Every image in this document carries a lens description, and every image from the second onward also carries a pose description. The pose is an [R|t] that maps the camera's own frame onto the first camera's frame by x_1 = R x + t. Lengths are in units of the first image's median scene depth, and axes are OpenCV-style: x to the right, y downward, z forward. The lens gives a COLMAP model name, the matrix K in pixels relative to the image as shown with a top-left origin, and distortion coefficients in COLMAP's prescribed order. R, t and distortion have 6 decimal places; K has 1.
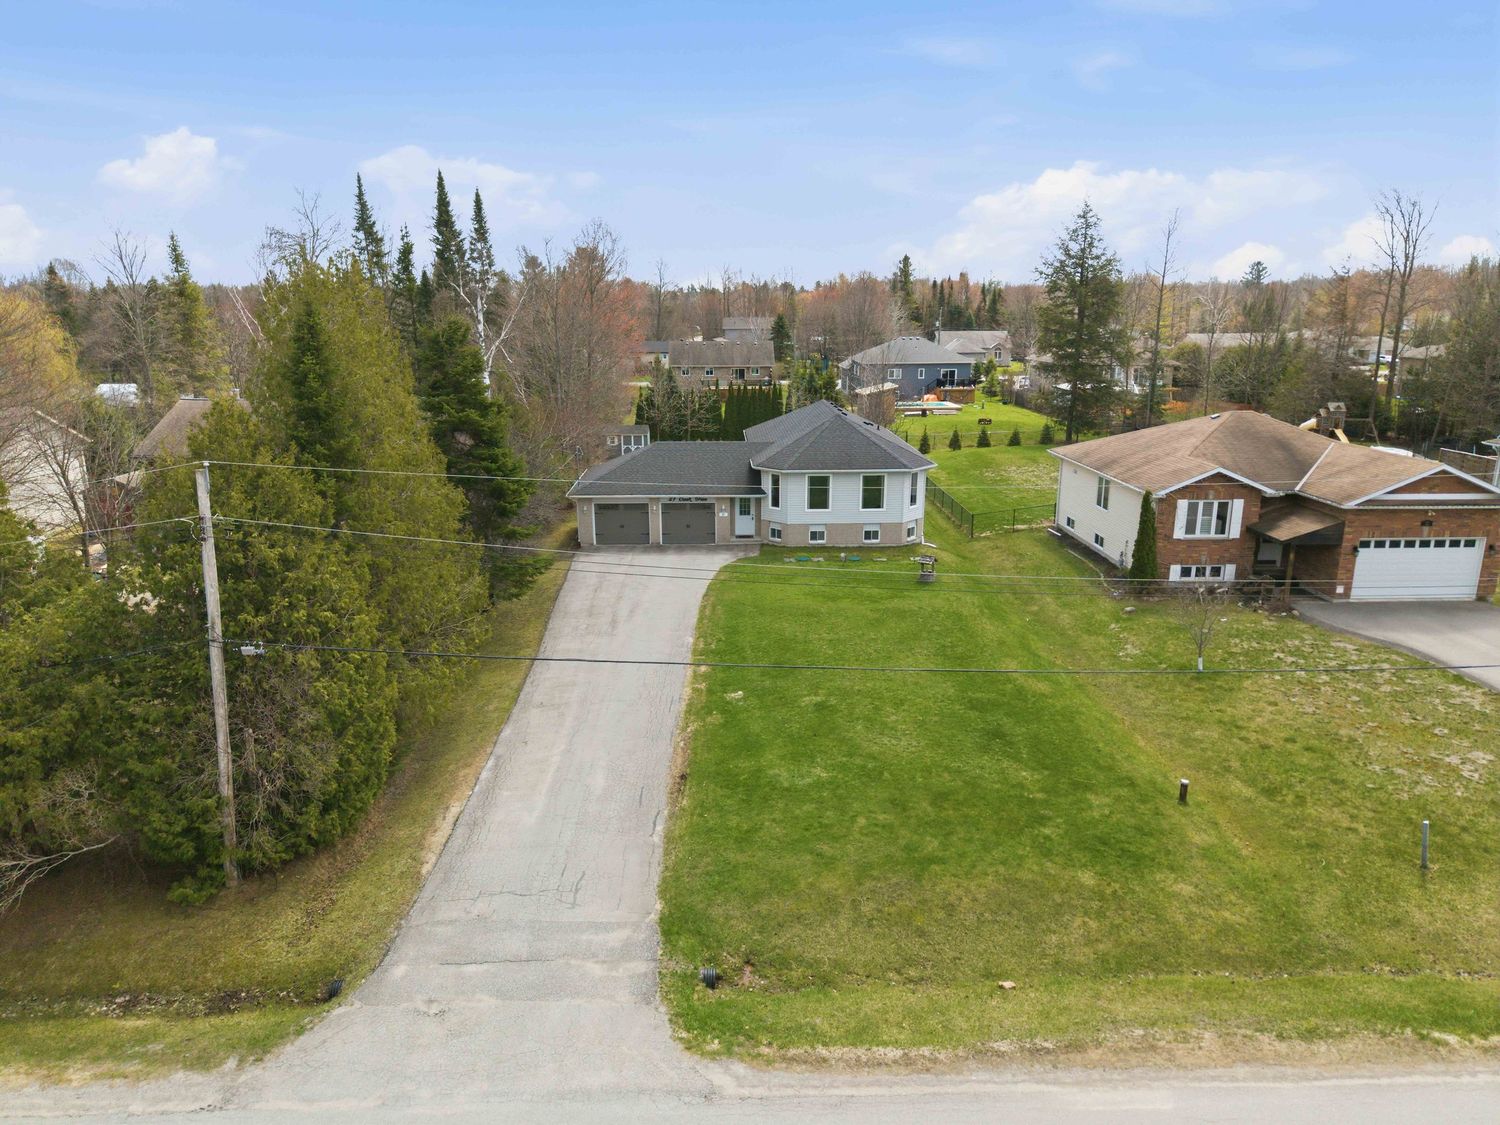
lens RADIAL K [[1001.6, 0, 745.1], [0, 1001.6, 564.8], [0, 0, 1]] dist [0.036642, -0.046485]
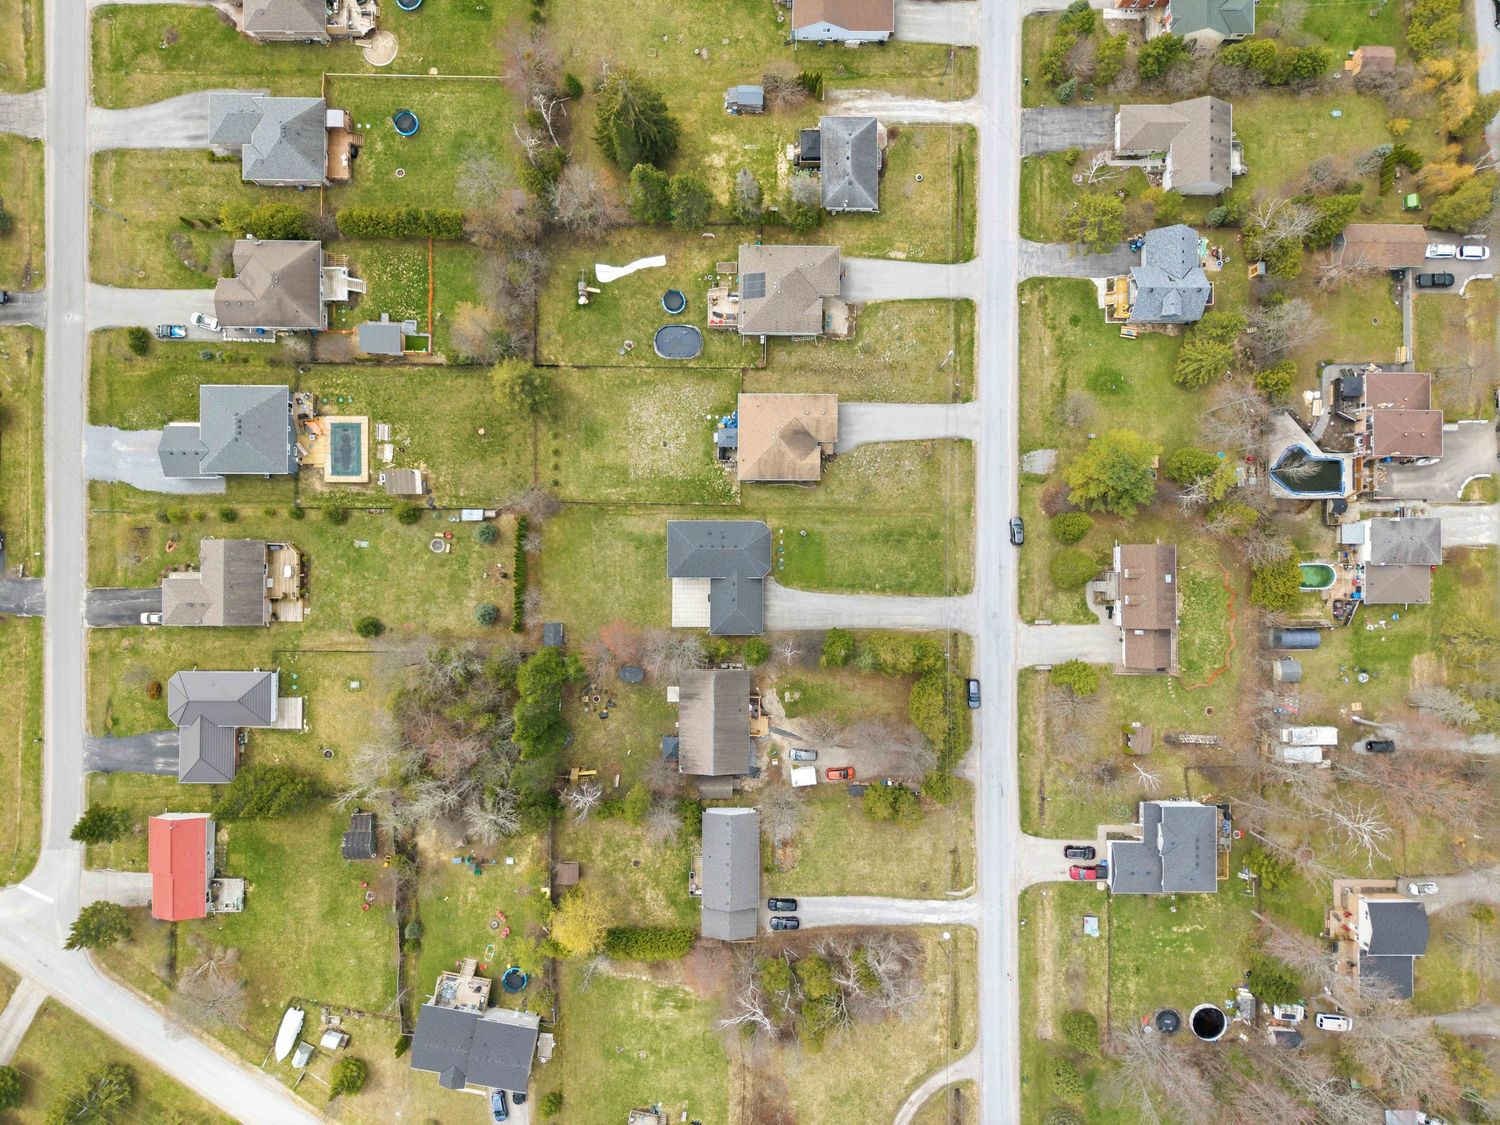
lens RADIAL K [[1001.6, 0, 745.1], [0, 1001.6, 564.8], [0, 0, 1]] dist [0.036642, -0.046485]
pose [[0.033537, -0.999368, 0.011793, 0.011976], [0.238065, 0.019448, 0.971054, -3.911976], [-0.970670, -0.029759, 0.238567, 0.330080]]
